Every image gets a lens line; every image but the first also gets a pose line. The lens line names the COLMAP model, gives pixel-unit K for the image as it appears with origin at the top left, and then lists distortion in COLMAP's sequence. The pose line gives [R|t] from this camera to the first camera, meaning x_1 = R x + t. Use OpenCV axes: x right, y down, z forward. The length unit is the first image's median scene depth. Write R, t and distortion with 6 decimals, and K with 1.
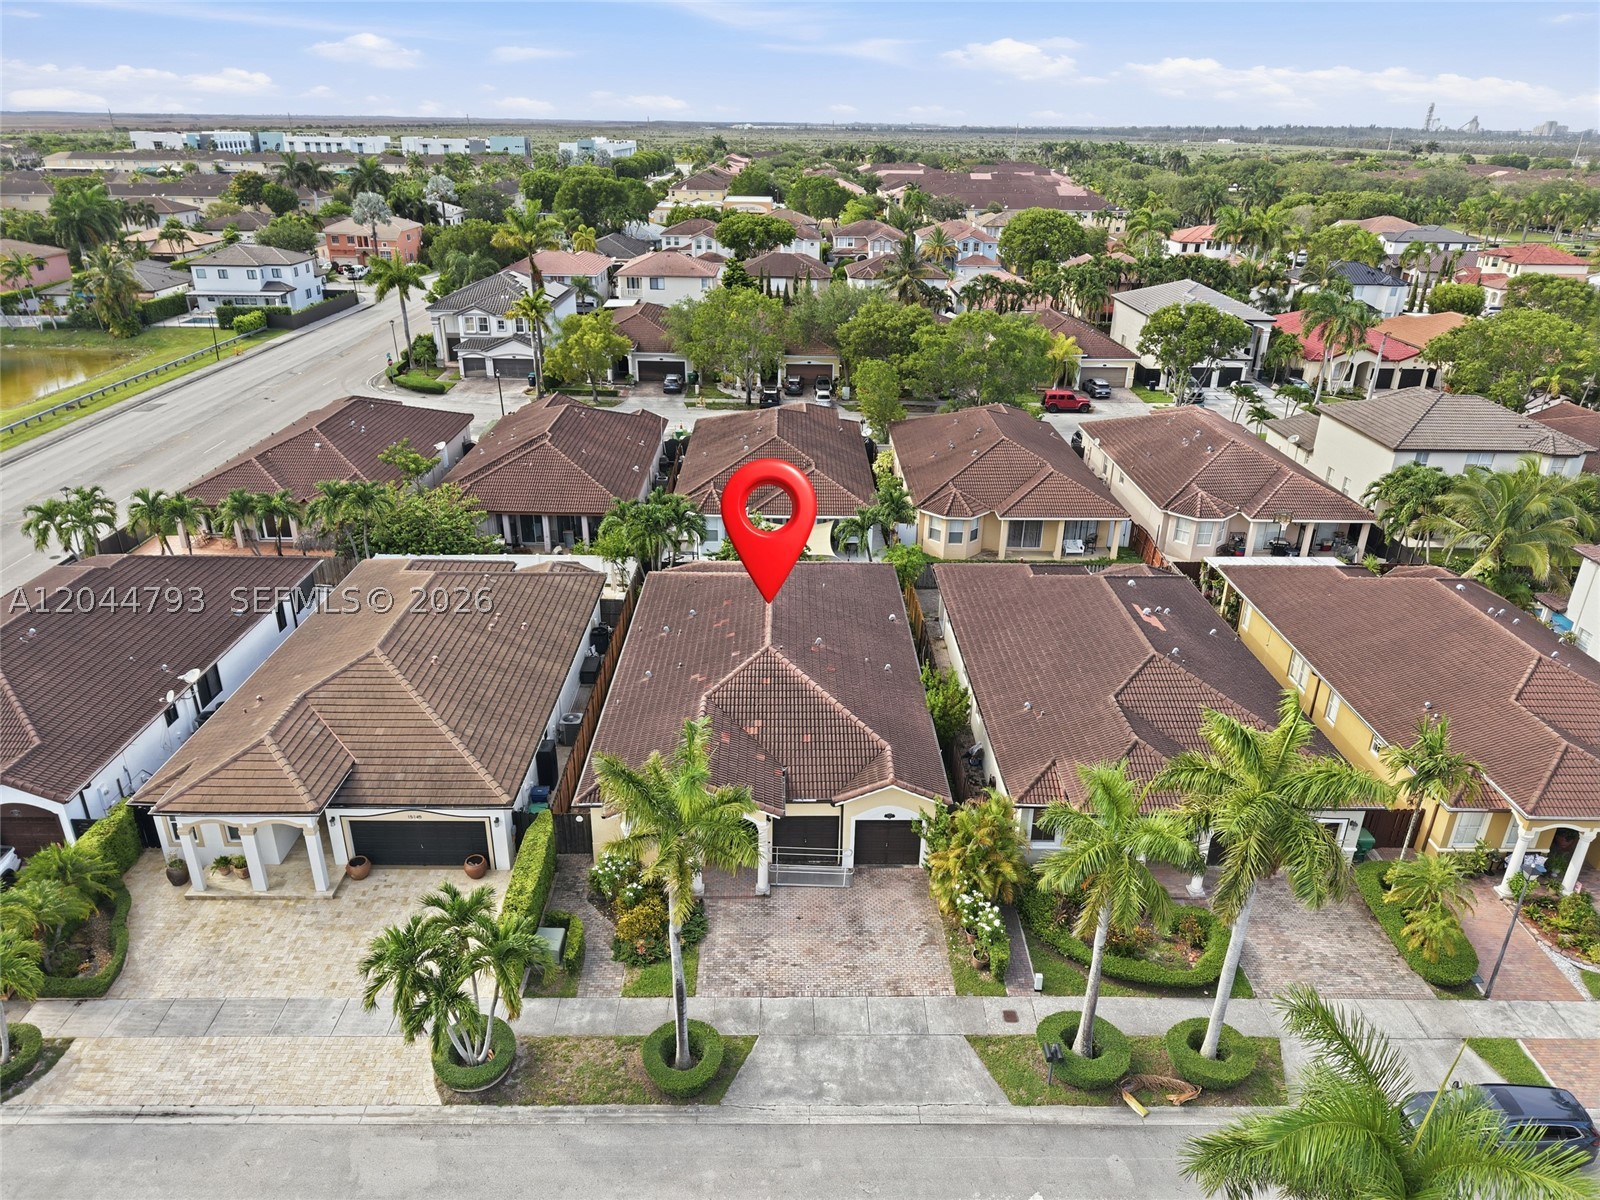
lens RADIAL K [[1064.5, 0, 792.3], [0, 1064.5, 603.2], [0, 0, 1]] dist [0.019181, -0.026511]
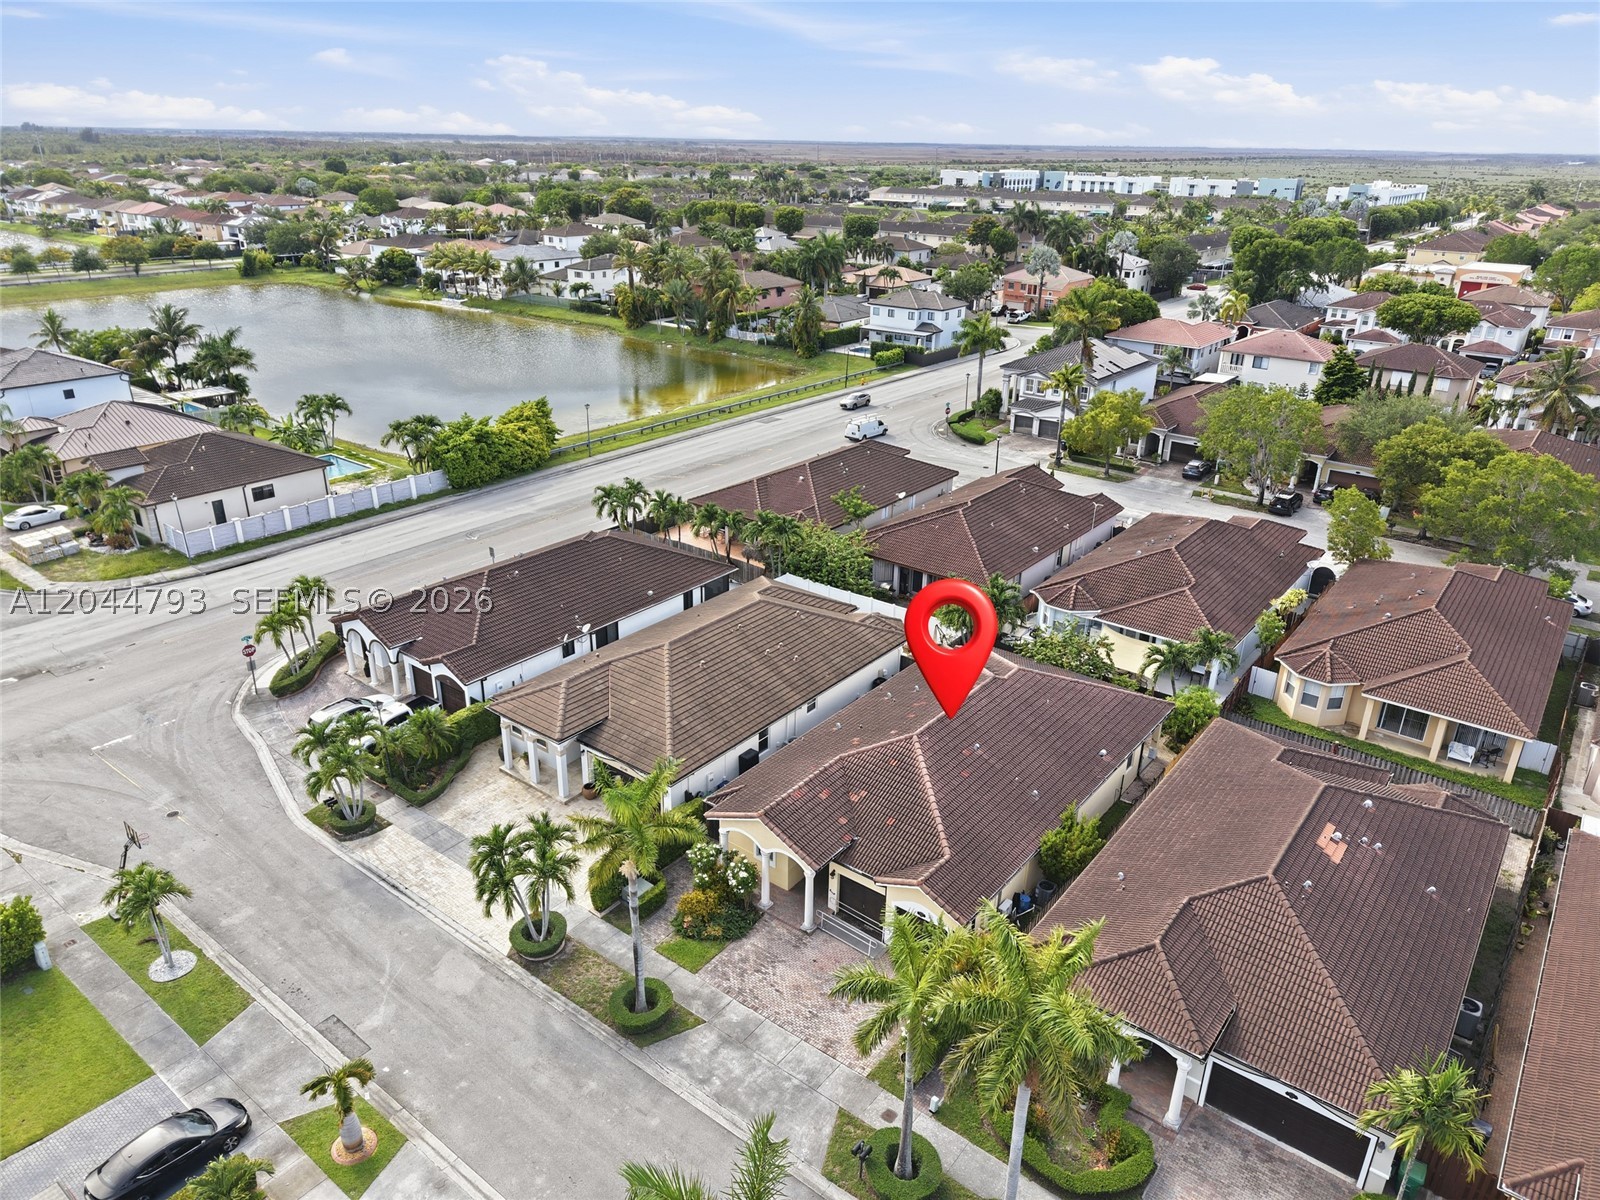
lens RADIAL K [[1064.5, 0, 792.3], [0, 1064.5, 603.2], [0, 0, 1]] dist [0.019181, -0.026511]
pose [[0.781020, 0.244897, -0.574486, 0.575285], [-0.258493, 0.964173, 0.059593, -0.150326], [0.568498, 0.101957, 0.816342, -0.012298]]
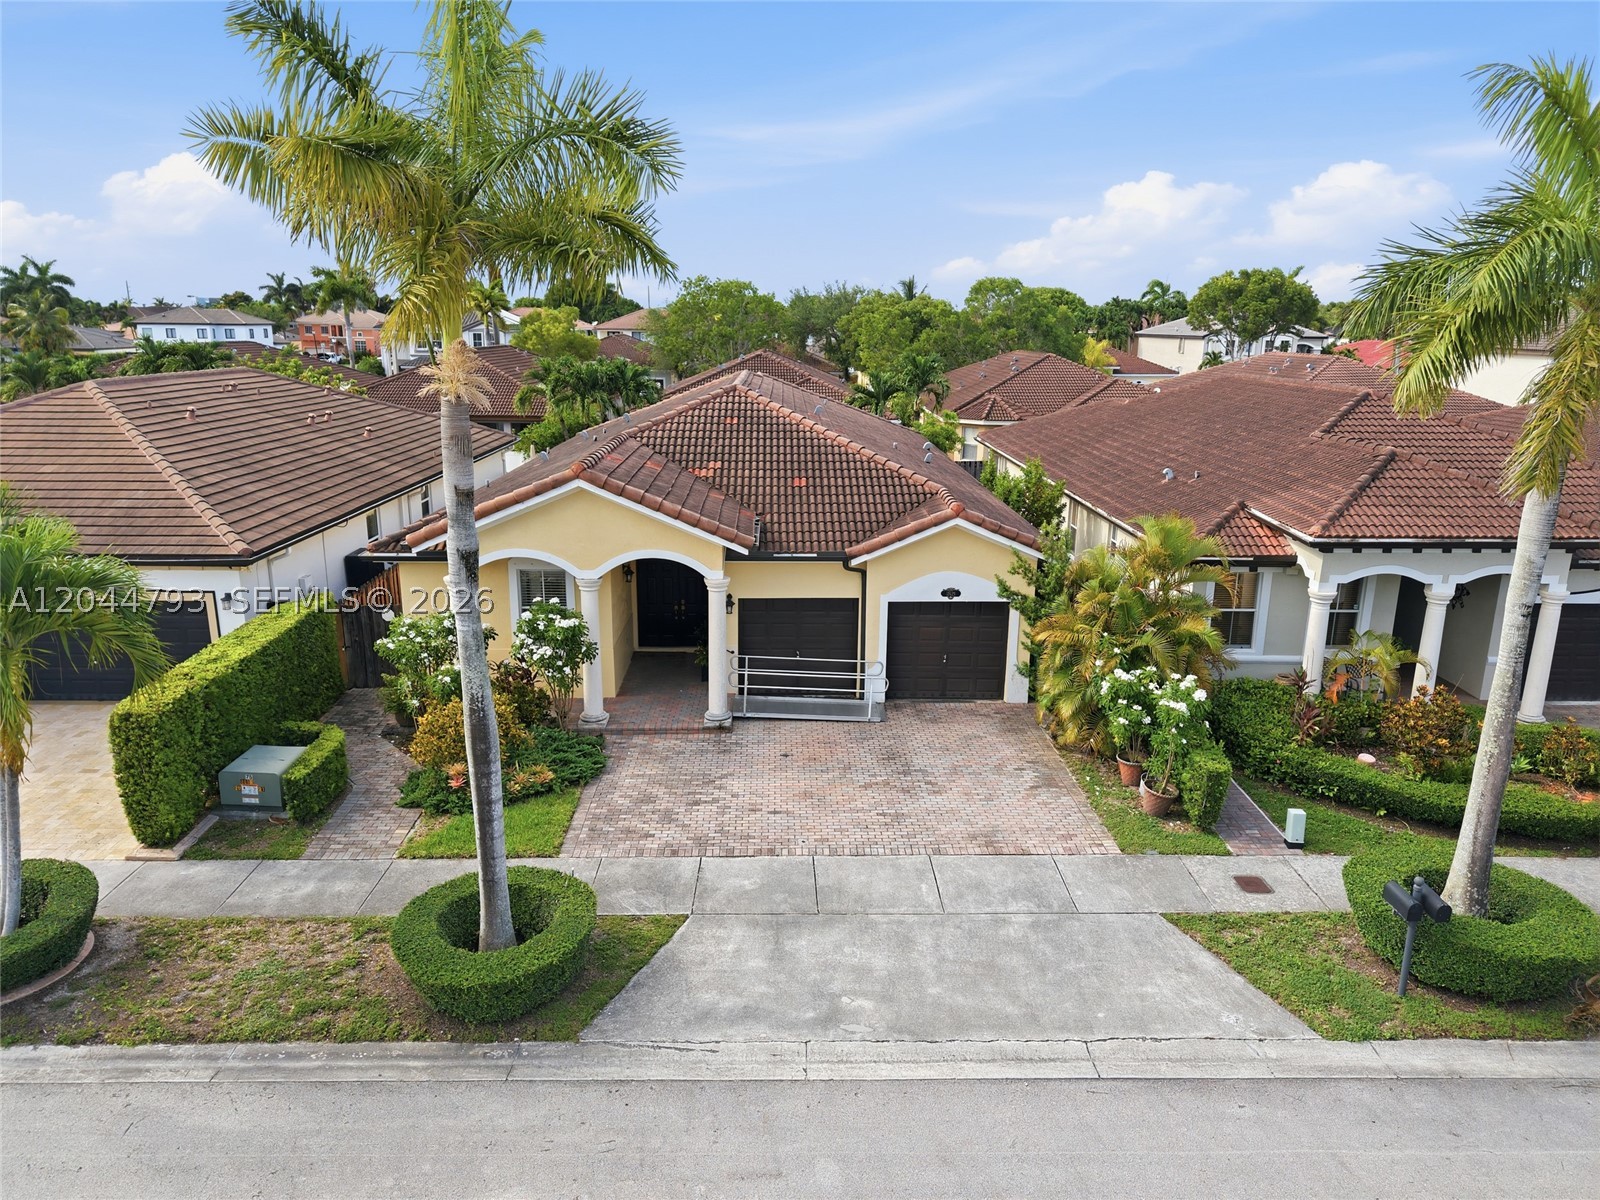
lens RADIAL K [[1063.9, 0, 792.8], [0, 1063.9, 596.7], [0, 0, 1]] dist [0.032040, -0.034646]
pose [[0.999980, -0.005795, 0.002668, 0.009147], [0.006167, 0.985196, -0.171322, 0.313682], [-0.001636, 0.171335, 0.985211, 0.488531]]
